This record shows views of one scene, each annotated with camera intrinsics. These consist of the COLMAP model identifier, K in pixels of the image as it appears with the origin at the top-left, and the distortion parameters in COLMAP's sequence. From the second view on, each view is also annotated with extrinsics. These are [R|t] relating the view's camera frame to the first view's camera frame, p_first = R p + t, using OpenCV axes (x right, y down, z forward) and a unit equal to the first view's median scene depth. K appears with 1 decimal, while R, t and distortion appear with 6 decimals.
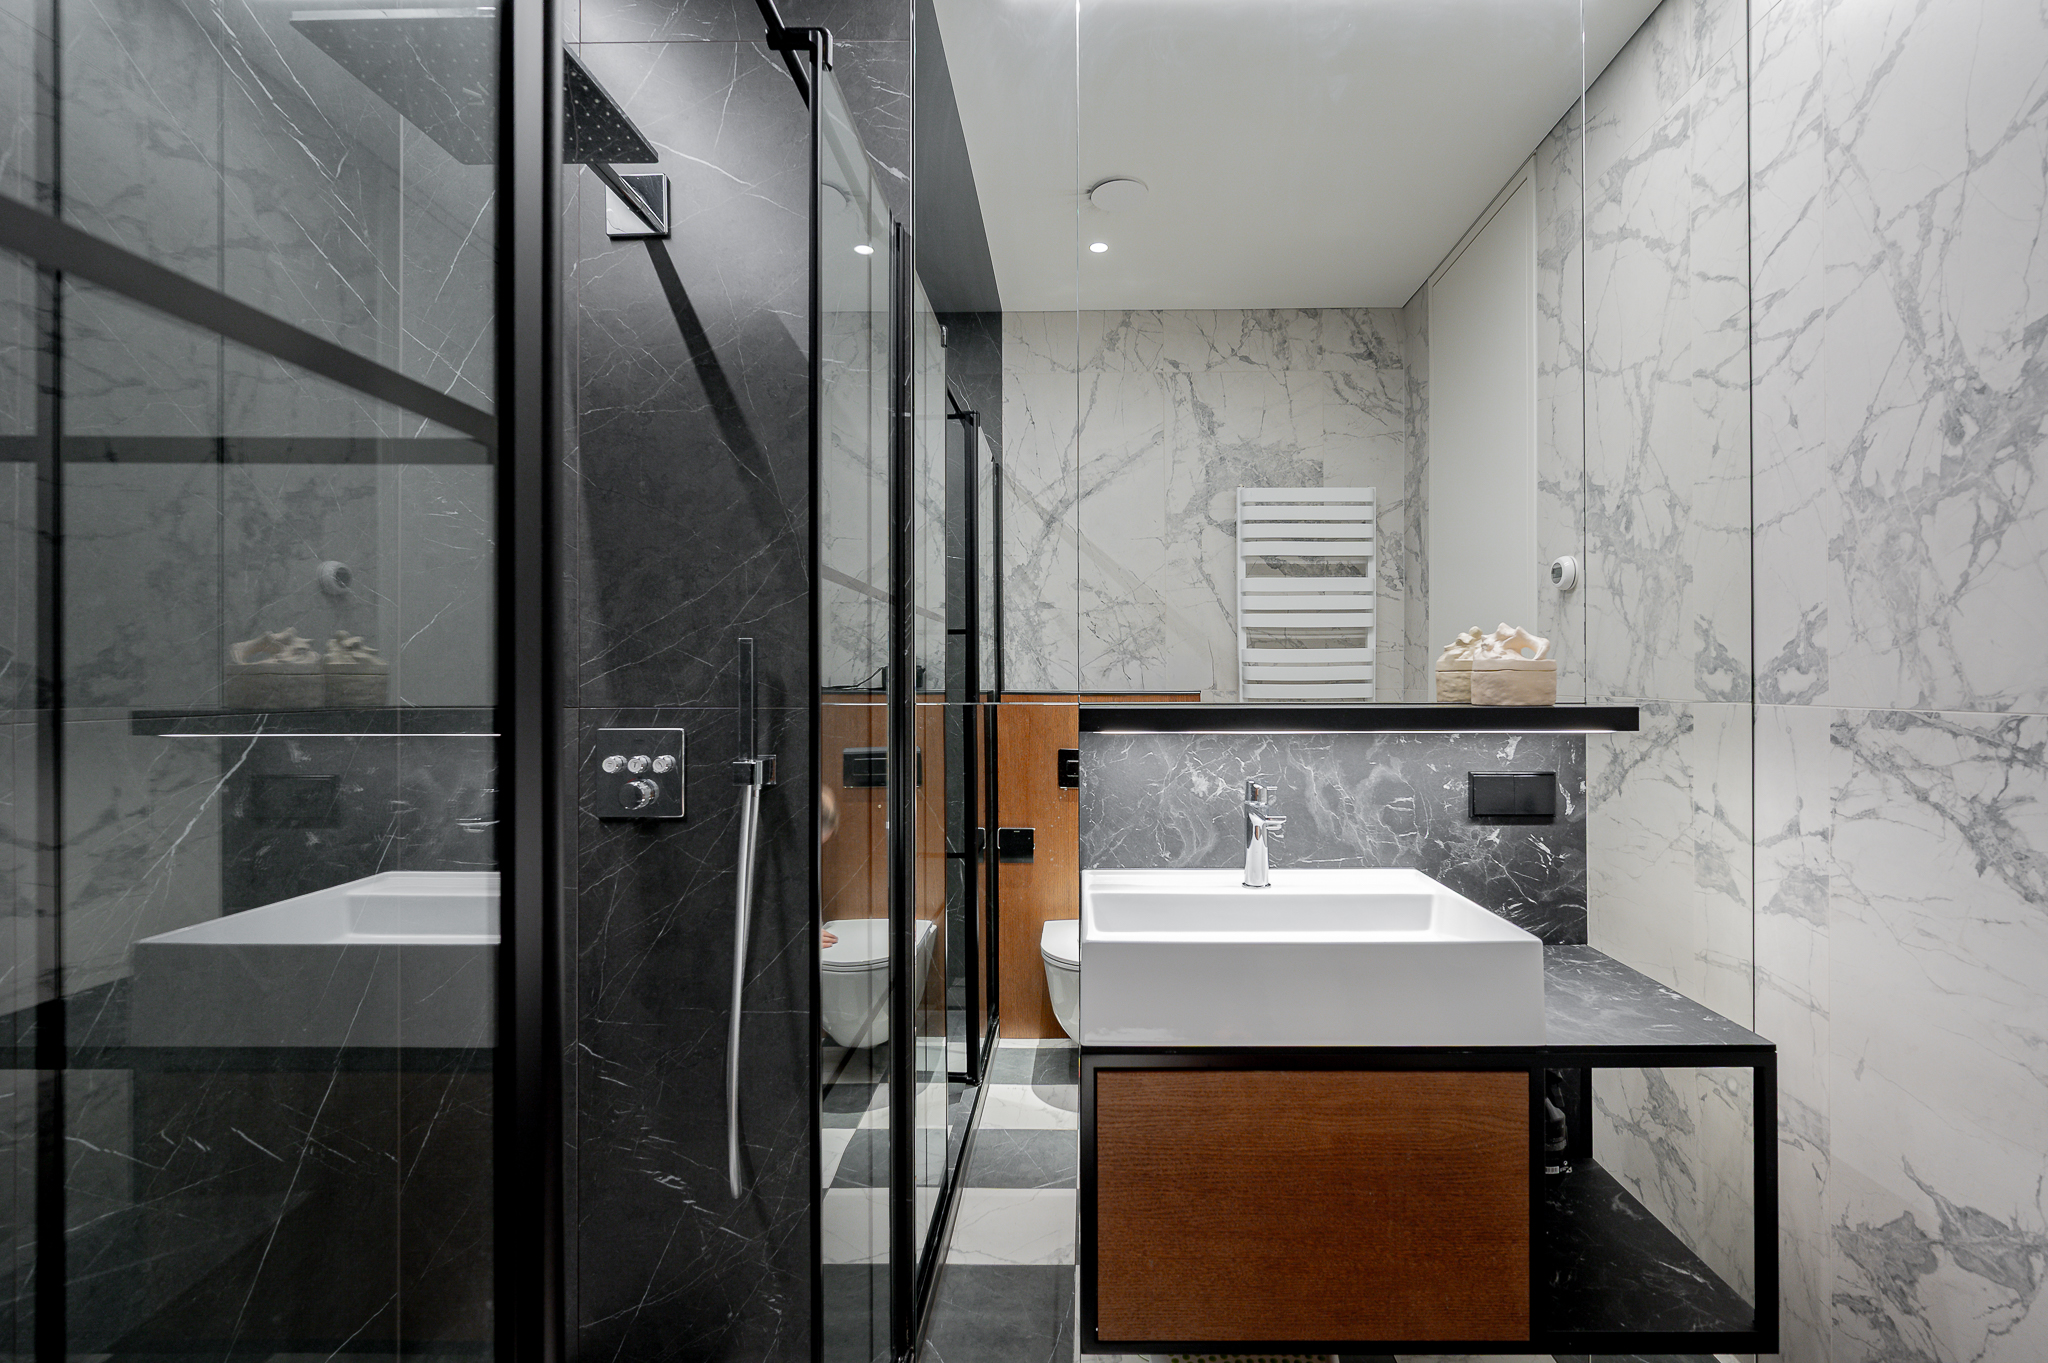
lens RADIAL K [[819.3, 0, 1031.6], [0, 819.3, 670.3], [0, 0, 1]] dist [-0.000339, 0.000843]
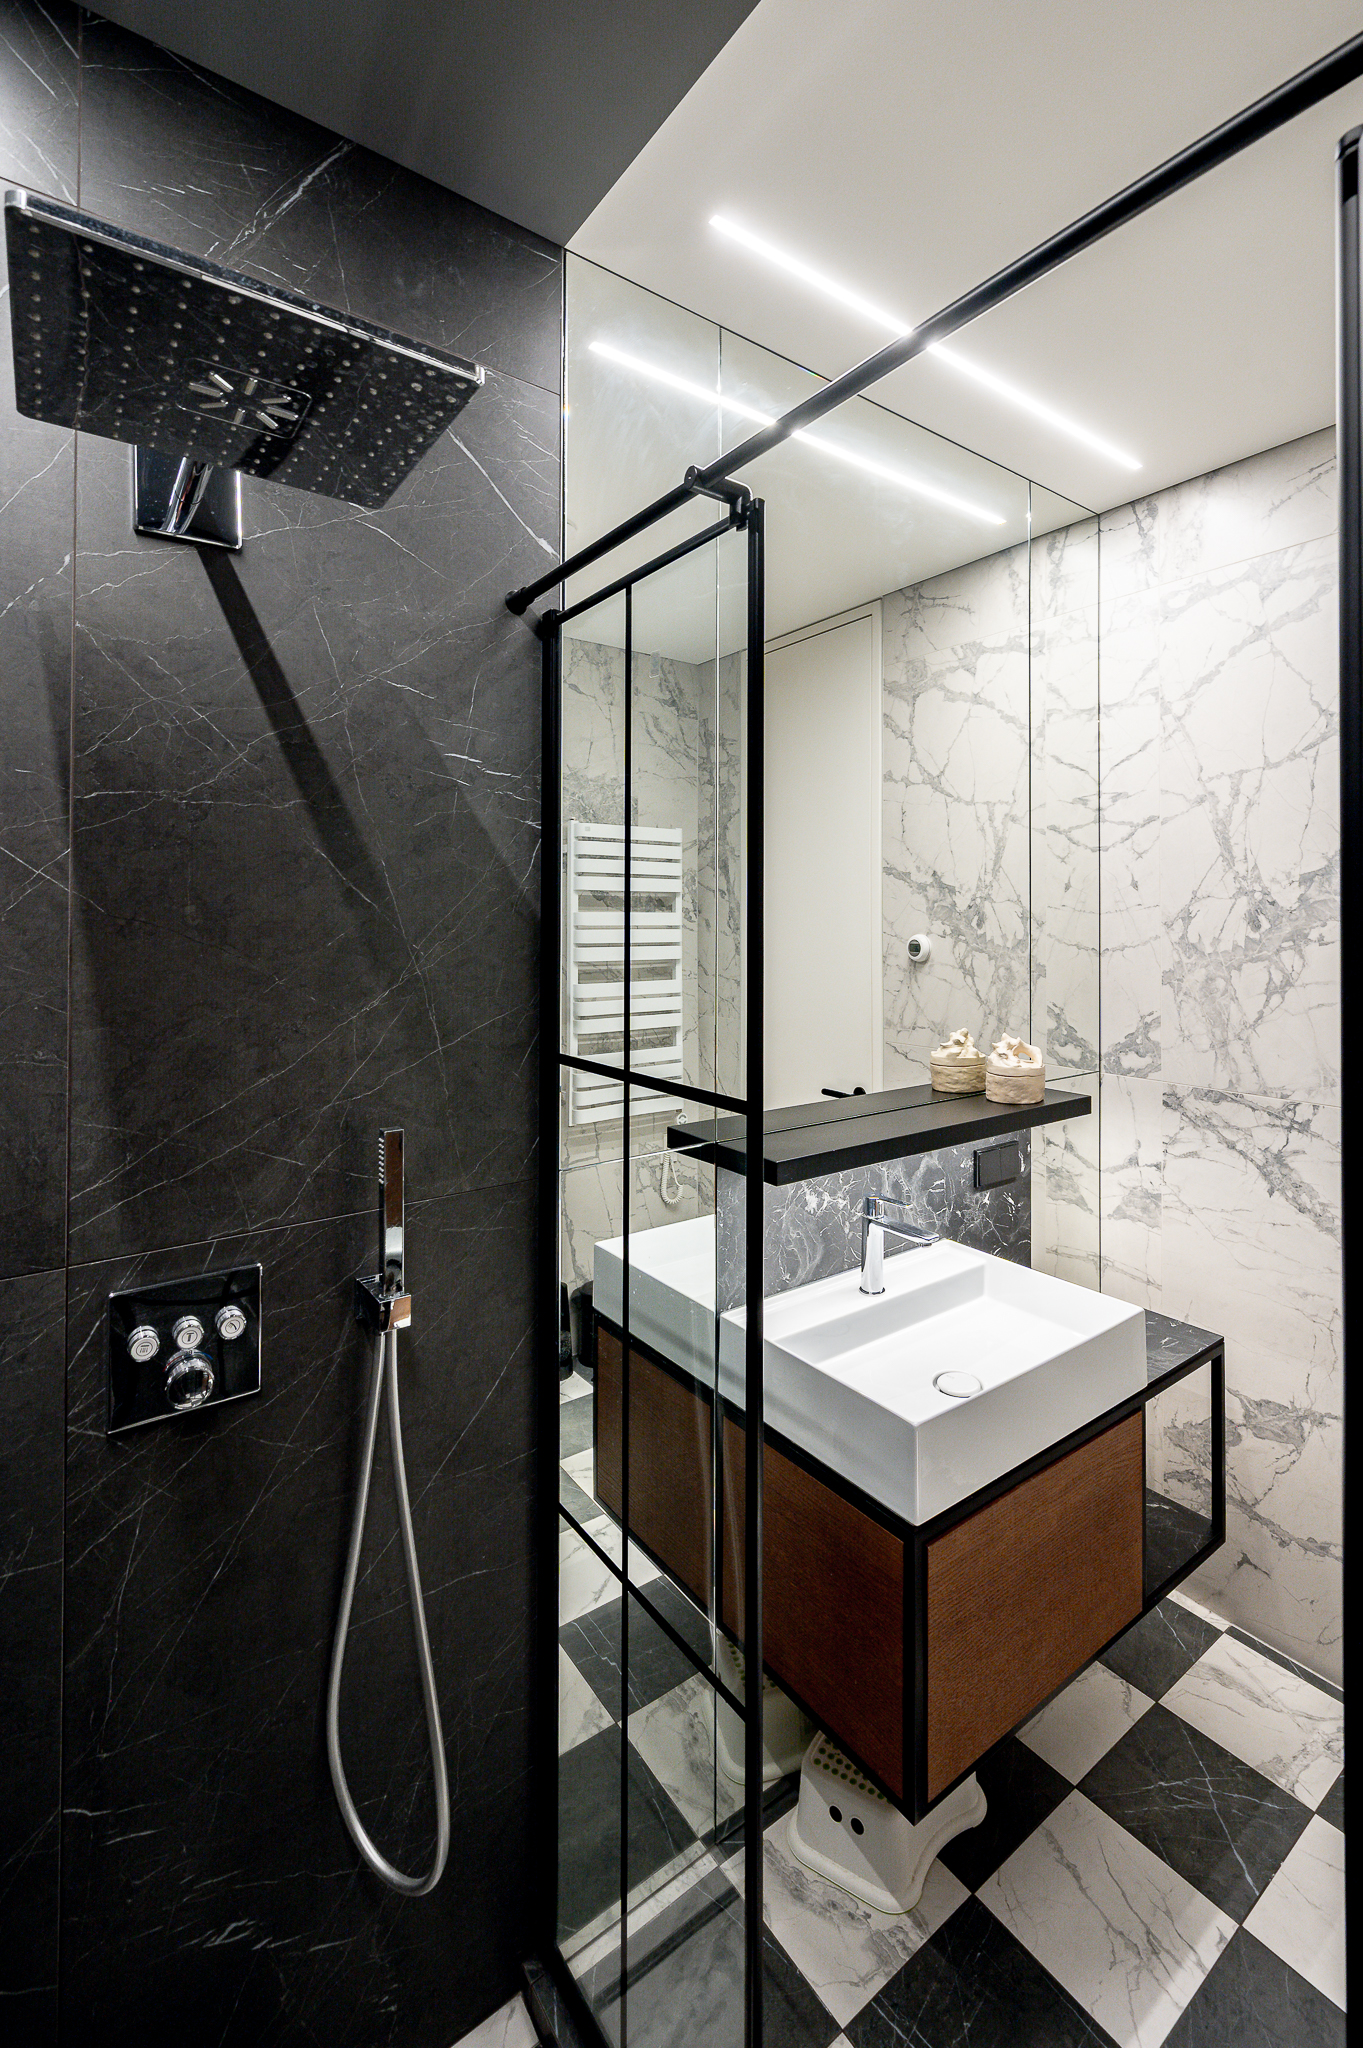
lens RADIAL K [[872.8, 0, 655.0], [0, 872.8, 919.0], [0, 0, 1]] dist [0.003465, -0.000835]
pose [[0.810164, -0.007839, 0.586150, -0.591796], [0.011237, 0.999935, -0.002160, -0.216218], [-0.586095, 0.008336, 0.810199, 0.206407]]
